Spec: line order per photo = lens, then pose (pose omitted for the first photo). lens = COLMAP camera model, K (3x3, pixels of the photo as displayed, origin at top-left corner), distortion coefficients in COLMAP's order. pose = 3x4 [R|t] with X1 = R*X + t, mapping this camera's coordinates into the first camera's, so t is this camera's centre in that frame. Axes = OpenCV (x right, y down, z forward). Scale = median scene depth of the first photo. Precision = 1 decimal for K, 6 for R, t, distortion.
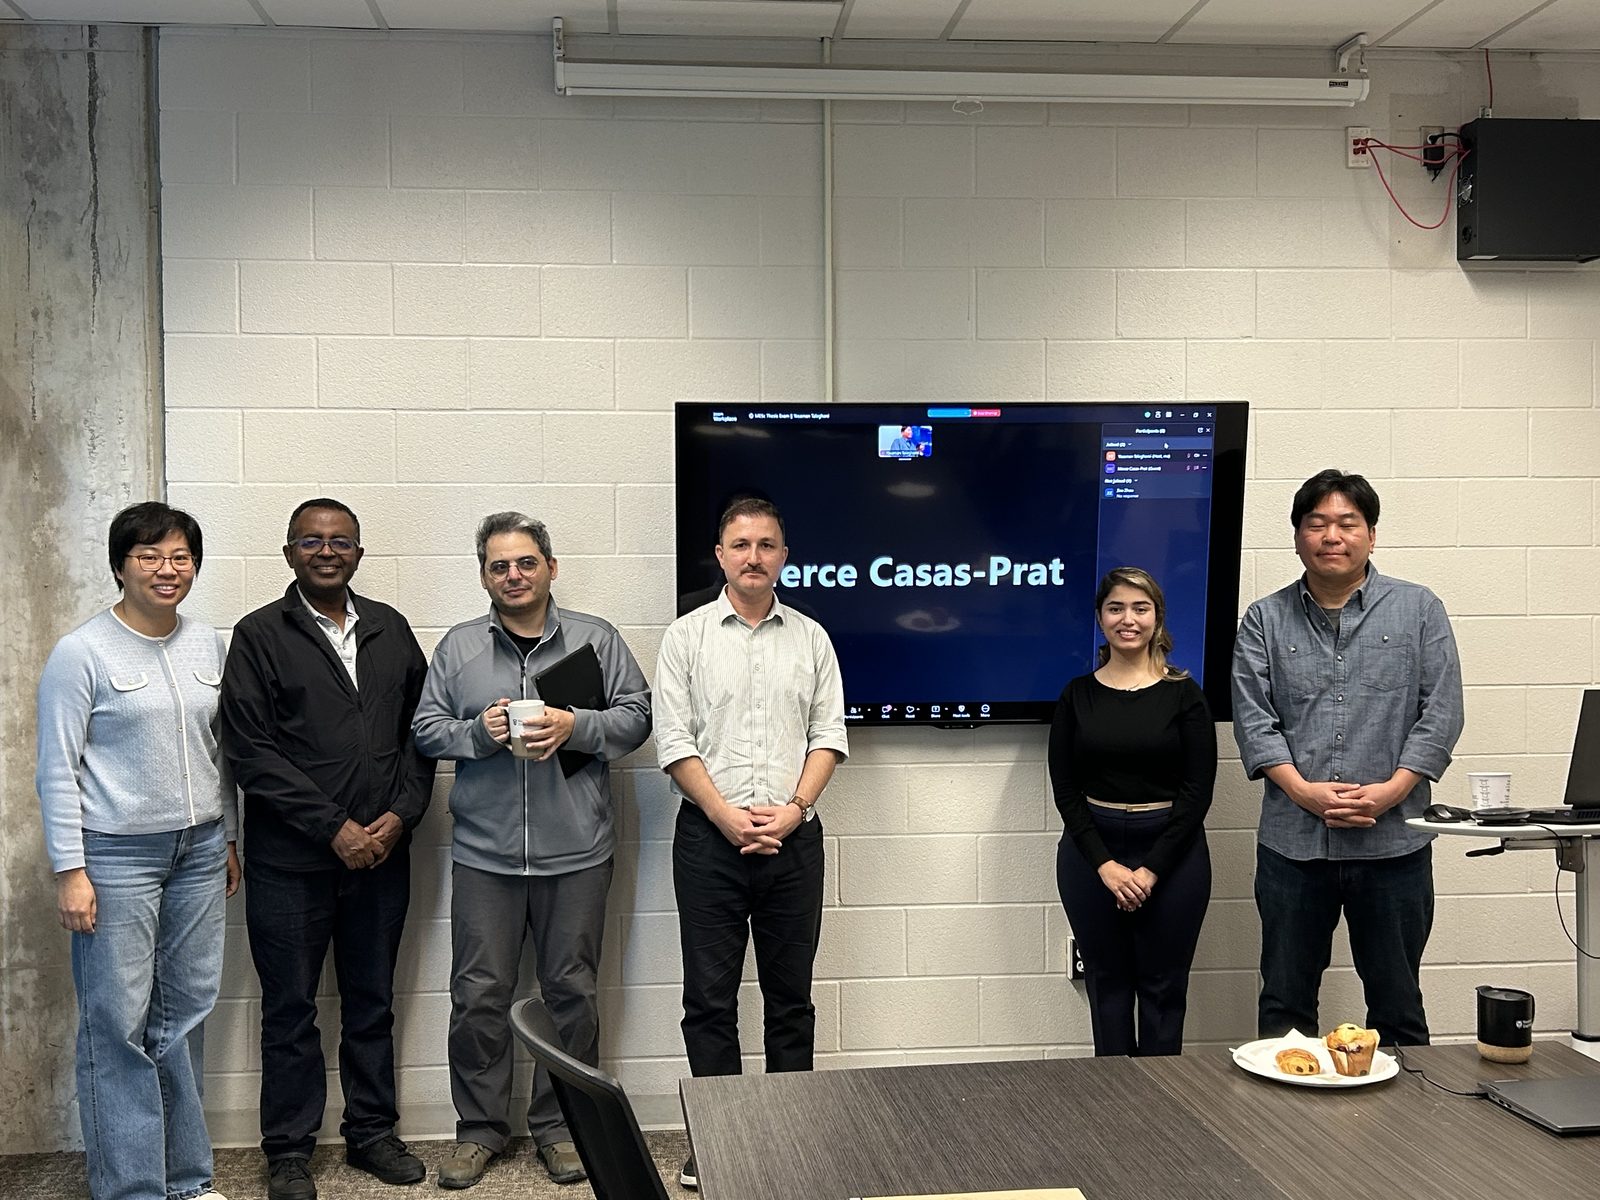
lens RADIAL K [[2085.7, 0, 799.8], [0, 2085.7, 595.9], [0, 0, 1]] dist [0.002034, 0.000000]
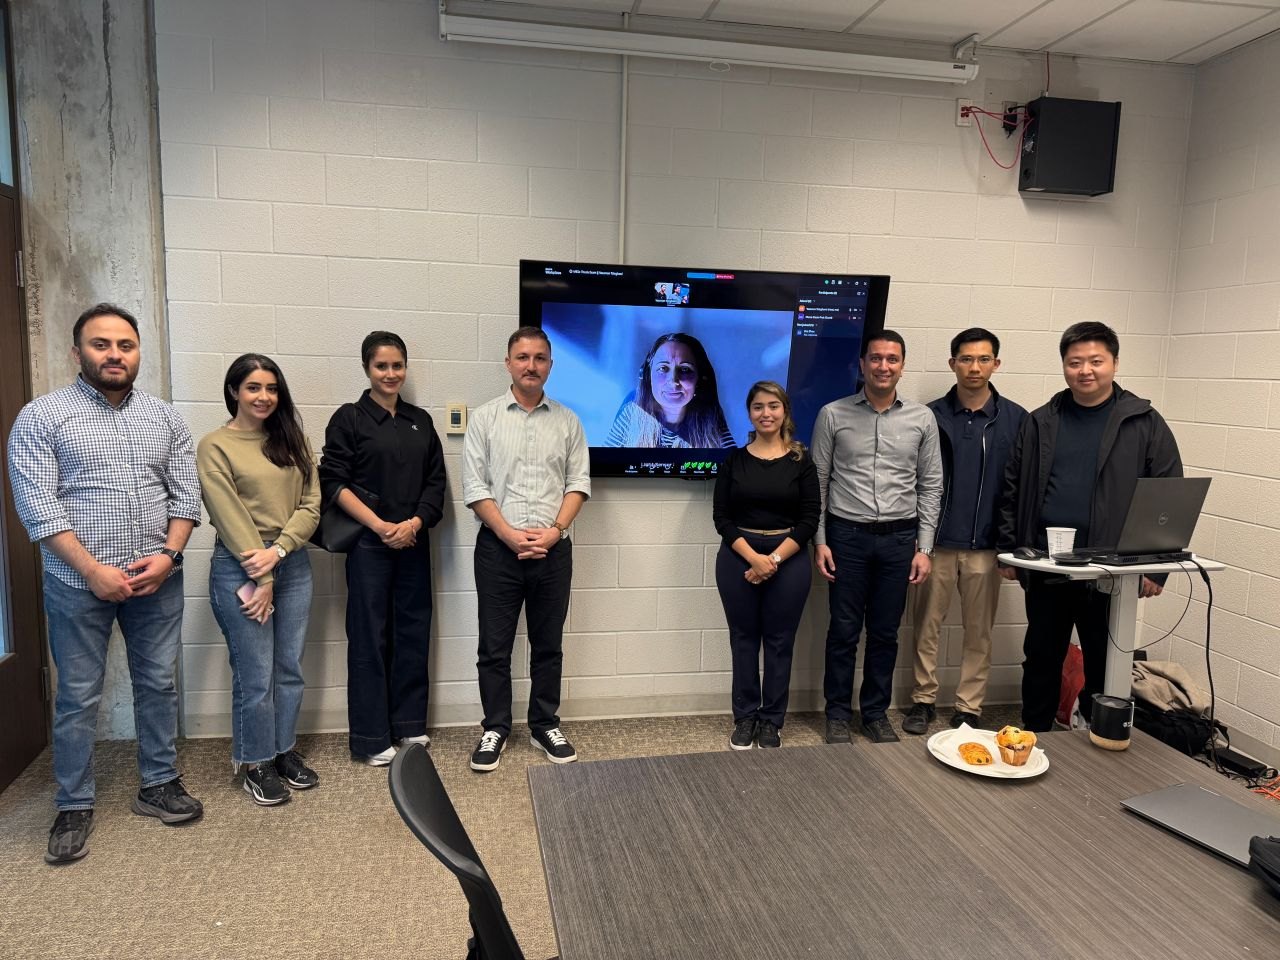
lens RADIAL K [[951.6, 0, 641.3], [0, 951.6, 487.7], [0, 0, 1]] dist [0.014598, -0.015640]
pose [[0.995443, 0.021915, 0.092810, -0.032082], [-0.032789, 0.992554, 0.117307, -0.013590], [-0.089549, -0.119815, 0.988749, 0.292786]]
